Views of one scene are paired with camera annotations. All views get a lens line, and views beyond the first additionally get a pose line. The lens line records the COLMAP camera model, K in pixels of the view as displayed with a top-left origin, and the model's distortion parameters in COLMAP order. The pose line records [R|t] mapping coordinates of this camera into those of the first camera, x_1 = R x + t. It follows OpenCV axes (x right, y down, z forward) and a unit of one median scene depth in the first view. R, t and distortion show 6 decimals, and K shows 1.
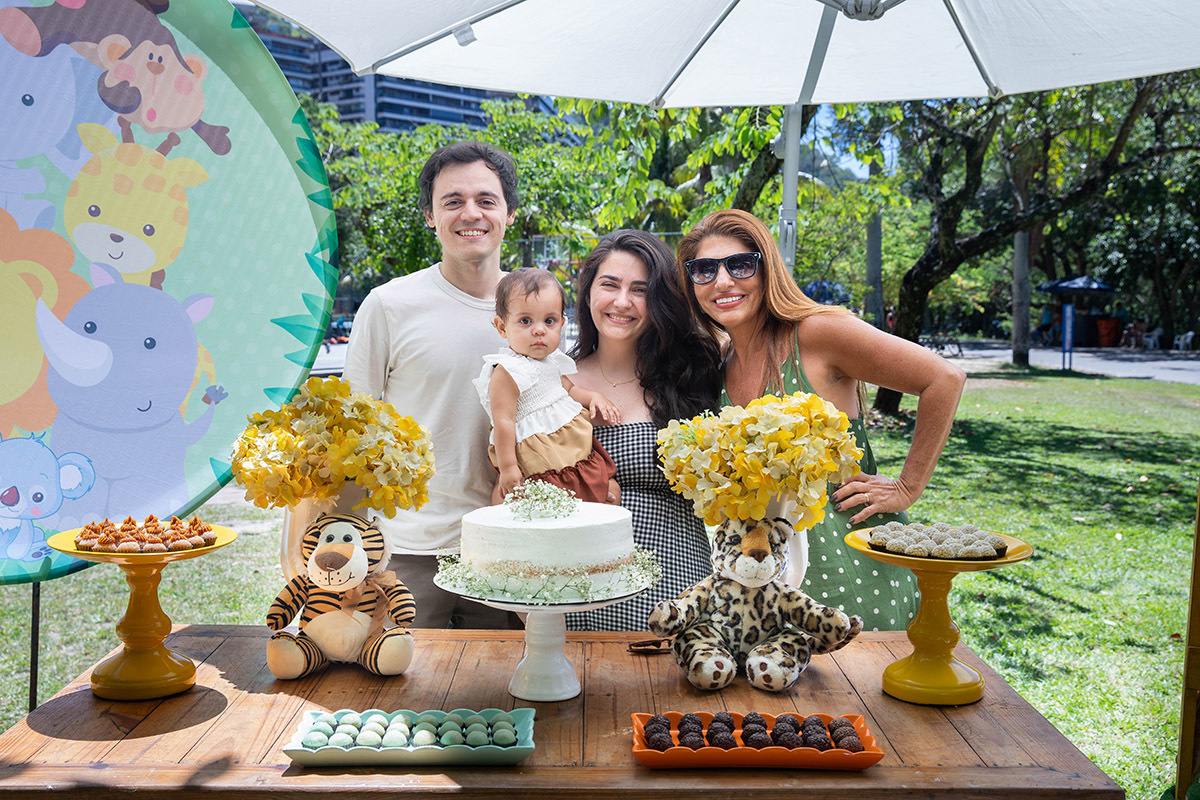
lens RADIAL K [[1382.7, 0, 571.6], [0, 1382.7, 407.4], [0, 0, 1]] dist [0.139308, 0.000000]
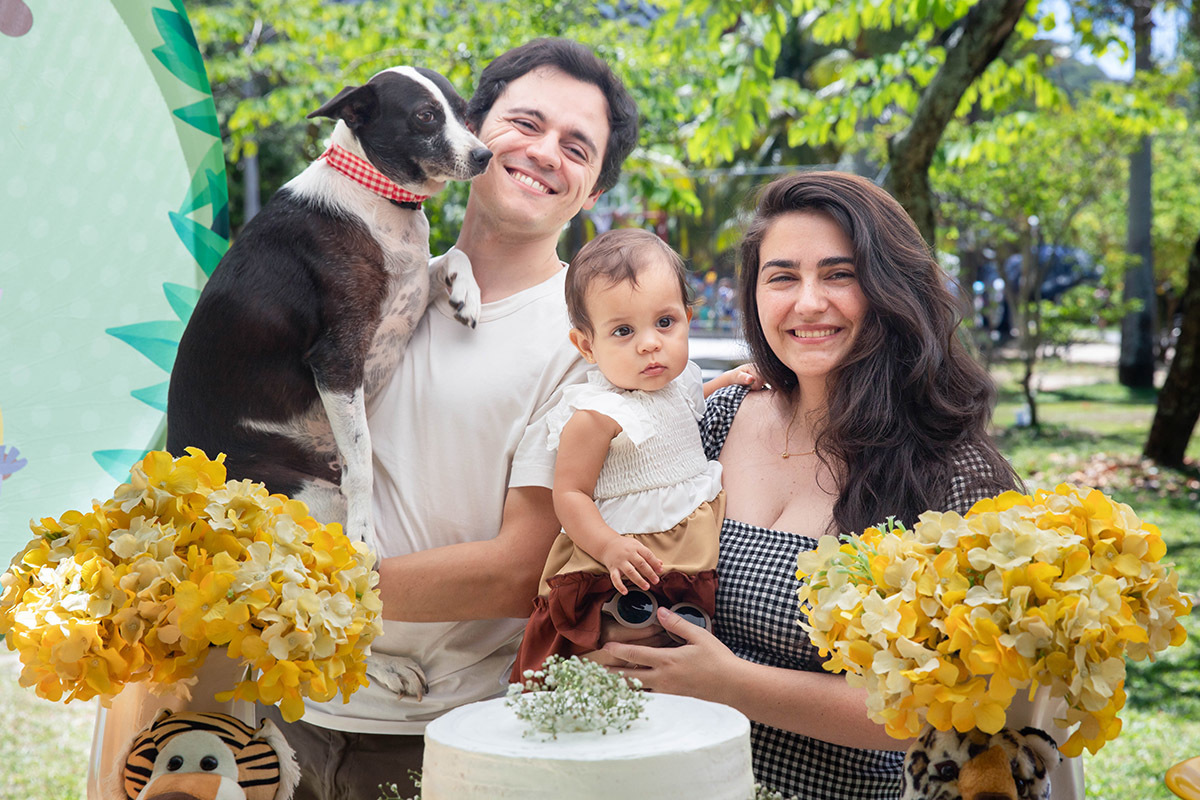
lens RADIAL K [[2155.8, 0, 603.6], [0, 2155.8, 401.0], [0, 0, 1]] dist [0.238566, 0.000000]
pose [[0.999784, 0.006092, -0.019860, 0.003575], [-0.006396, 0.999863, -0.015271, -0.029898], [0.019764, 0.015394, 0.999686, 0.166702]]
